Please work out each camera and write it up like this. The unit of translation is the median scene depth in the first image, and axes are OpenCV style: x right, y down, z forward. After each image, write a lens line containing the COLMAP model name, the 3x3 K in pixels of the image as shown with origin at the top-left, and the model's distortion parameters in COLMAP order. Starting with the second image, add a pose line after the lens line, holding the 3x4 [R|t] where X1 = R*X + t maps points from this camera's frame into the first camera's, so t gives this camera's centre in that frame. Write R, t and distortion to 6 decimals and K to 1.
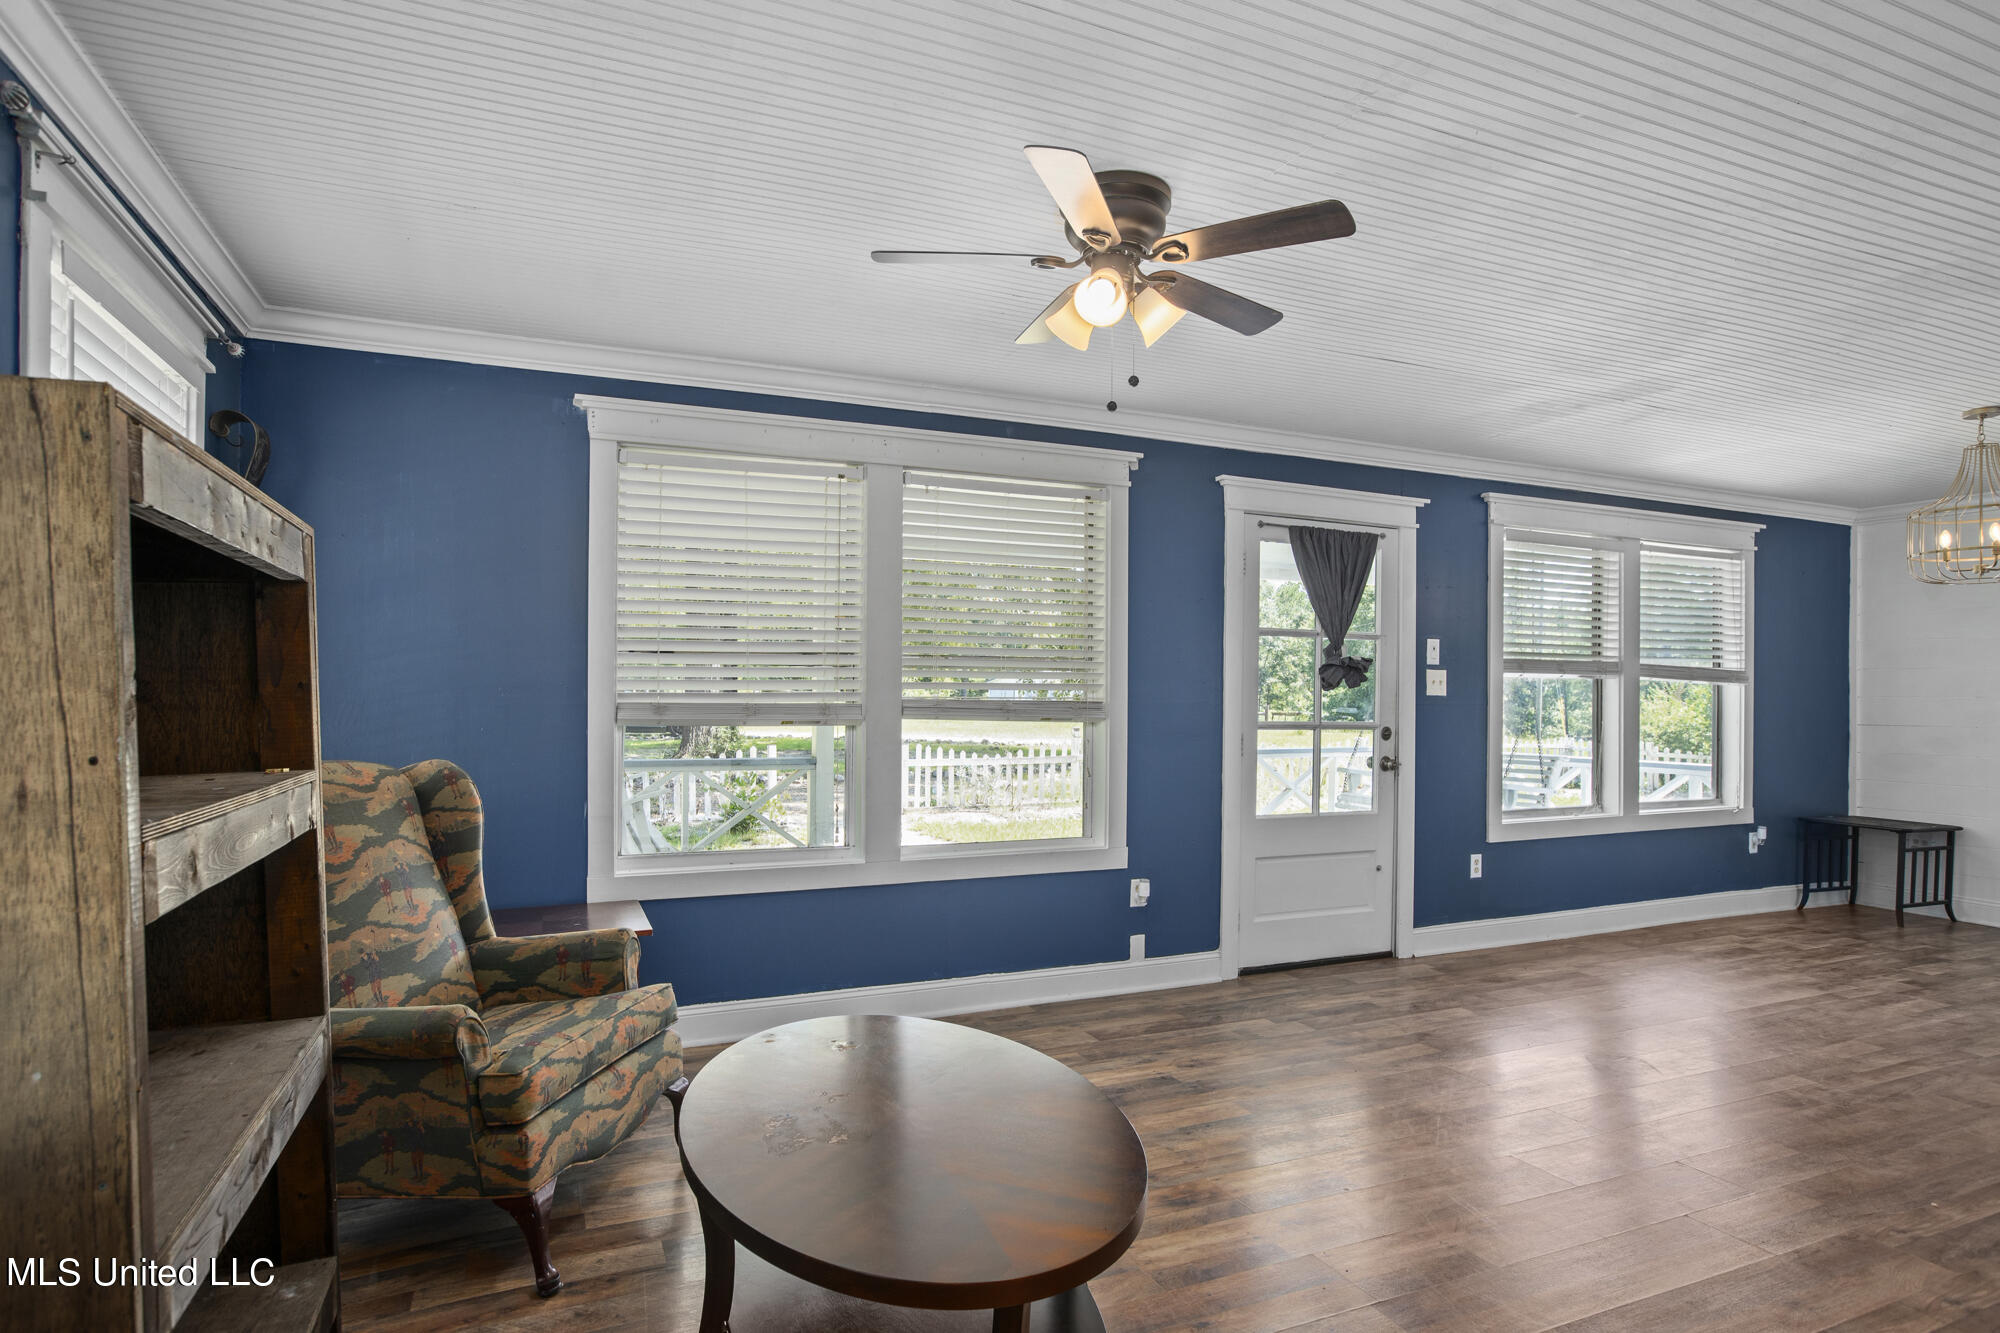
lens RADIAL K [[1076.6, 0, 1000.4], [0, 1076.6, 694.9], [0, 0, 1]] dist [-0.054236, 0.030816]
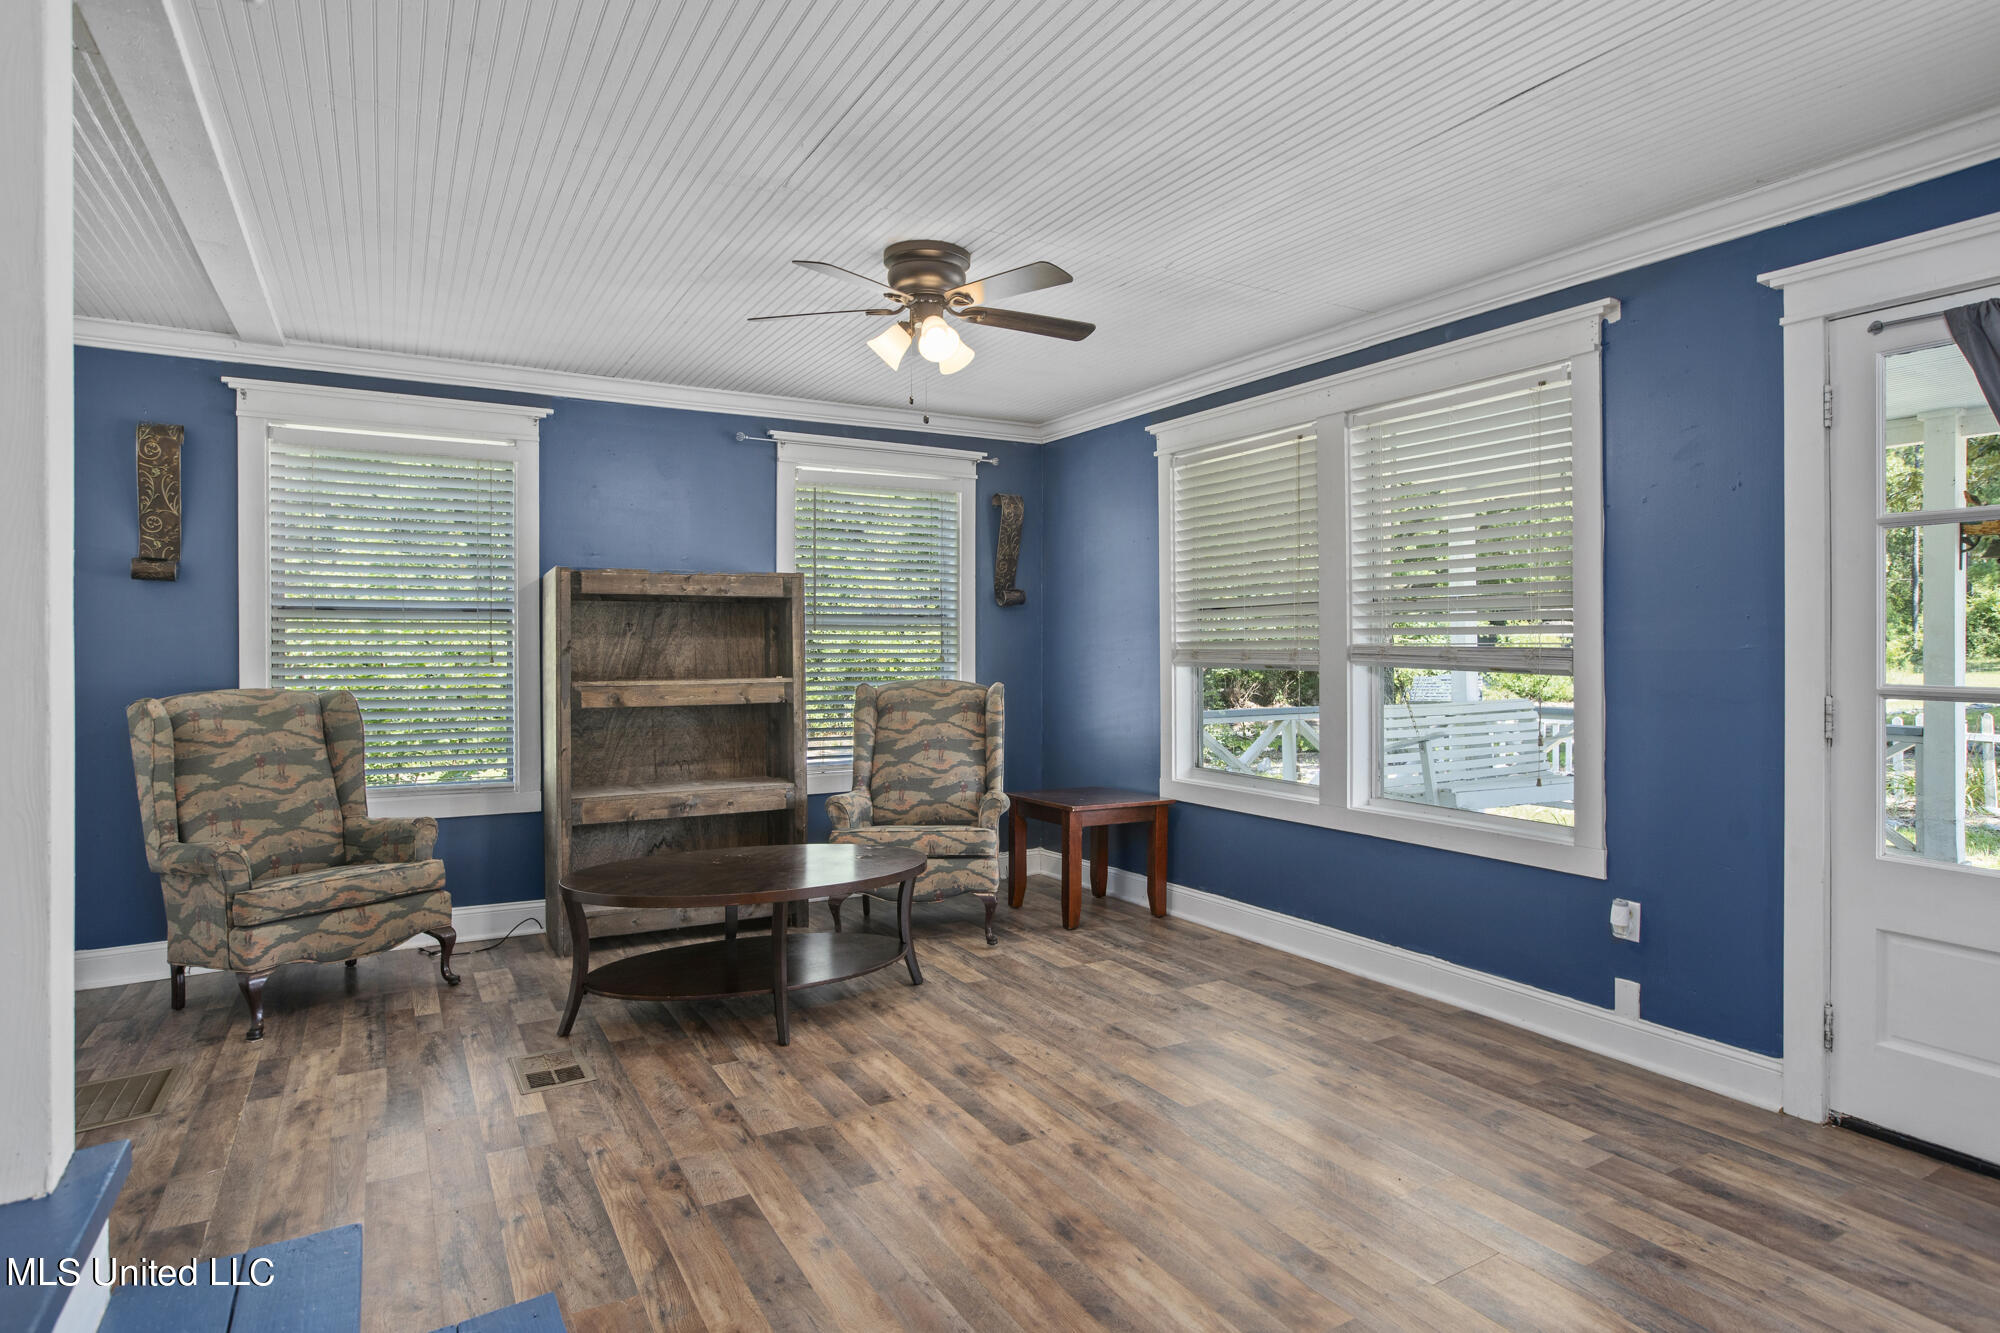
lens RADIAL K [[1073.8, 0, 994.7], [0, 1073.8, 641.7], [0, 0, 1]] dist [-0.064145, 0.047504]
pose [[0.118051, -0.006267, -0.992988, 0.832172], [0.006843, 0.999961, -0.005498, 0.003118], [0.992984, -0.006146, 0.118089, 0.552603]]
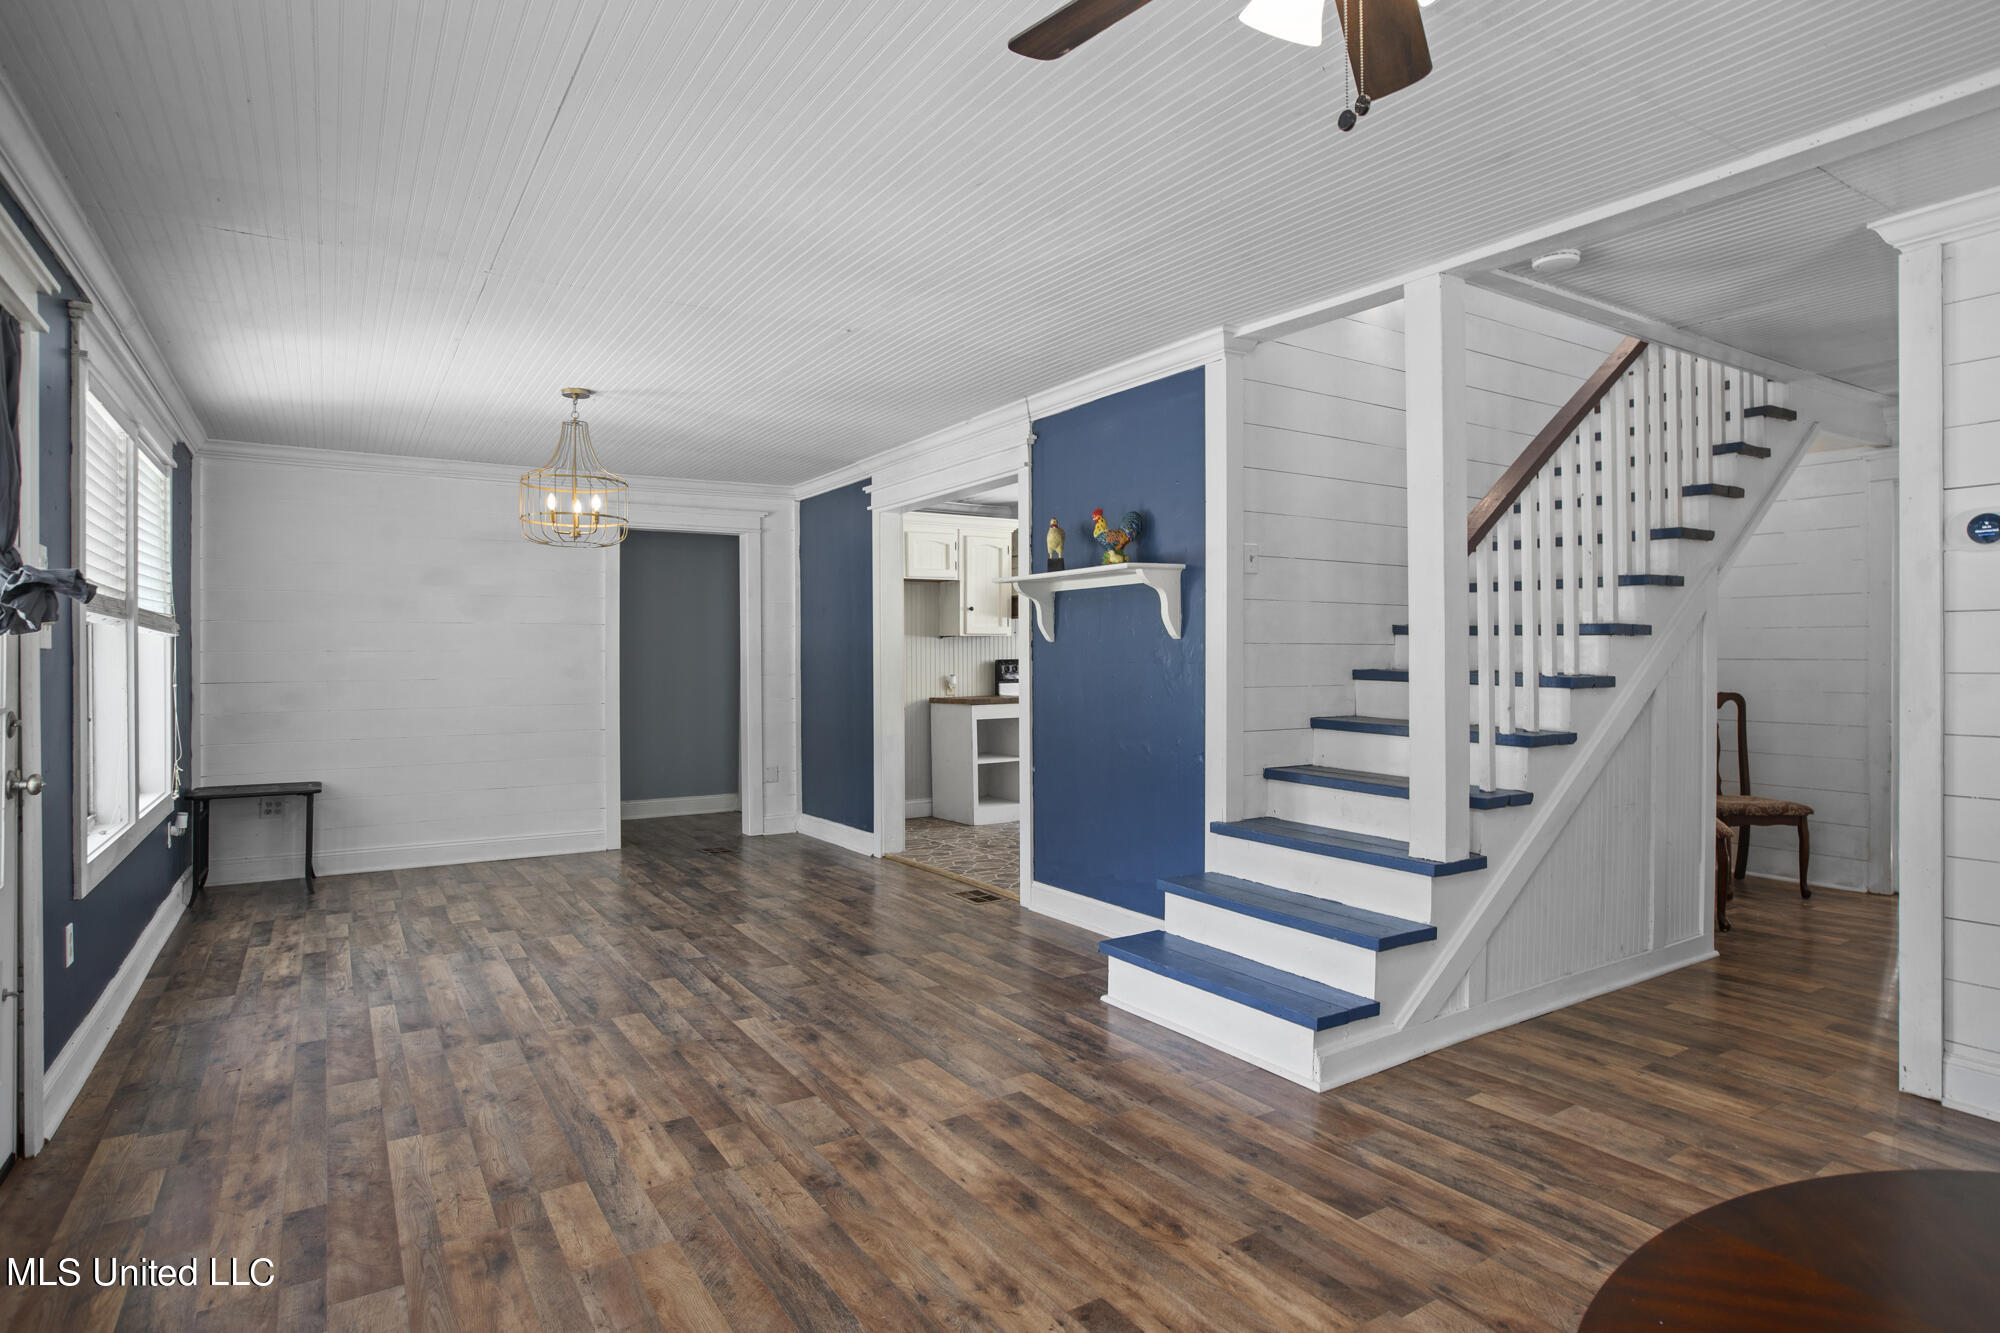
lens RADIAL K [[1061.5, 0, 1000.0], [0, 1061.5, 666.5], [0, 0, 1]] dist [-0.053793, 0.029130]
pose [[-0.167048, -0.014507, 0.985842, -0.236018], [0.000858, 0.999889, 0.014860, 0.002968], [-0.985948, 0.003328, -0.167017, 0.755134]]
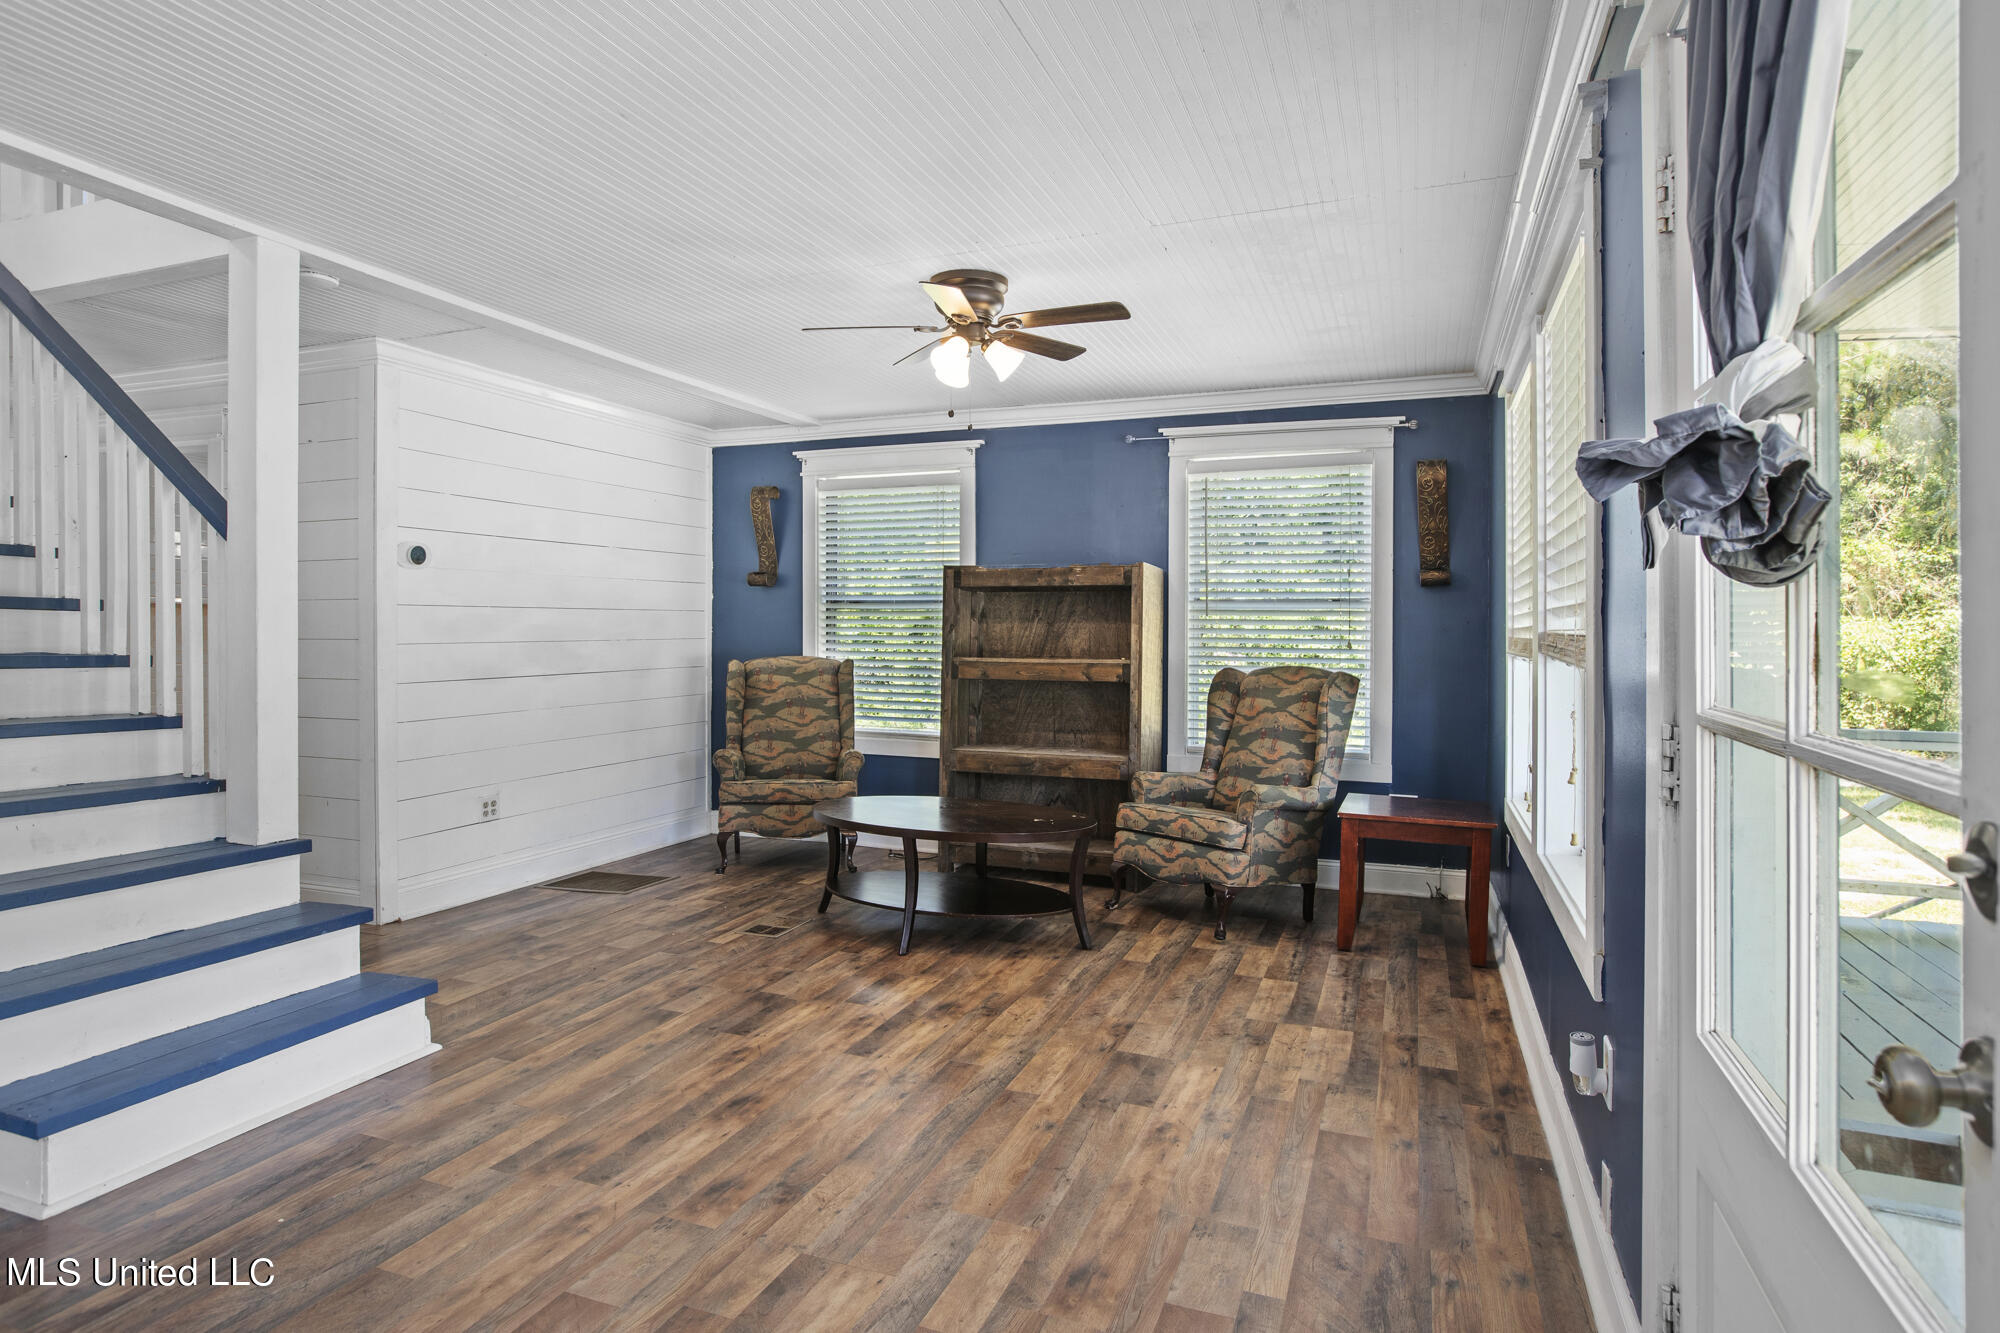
lens RADIAL K [[1073.8, 0, 994.7], [0, 1073.8, 641.7], [0, 0, 1]] dist [-0.064145, 0.047504]
pose [[-0.702353, 0.000225, -0.711828, 0.662141], [-0.004411, 0.999979, 0.004668, 0.008077], [0.711815, 0.006418, -0.702338, 1.217291]]
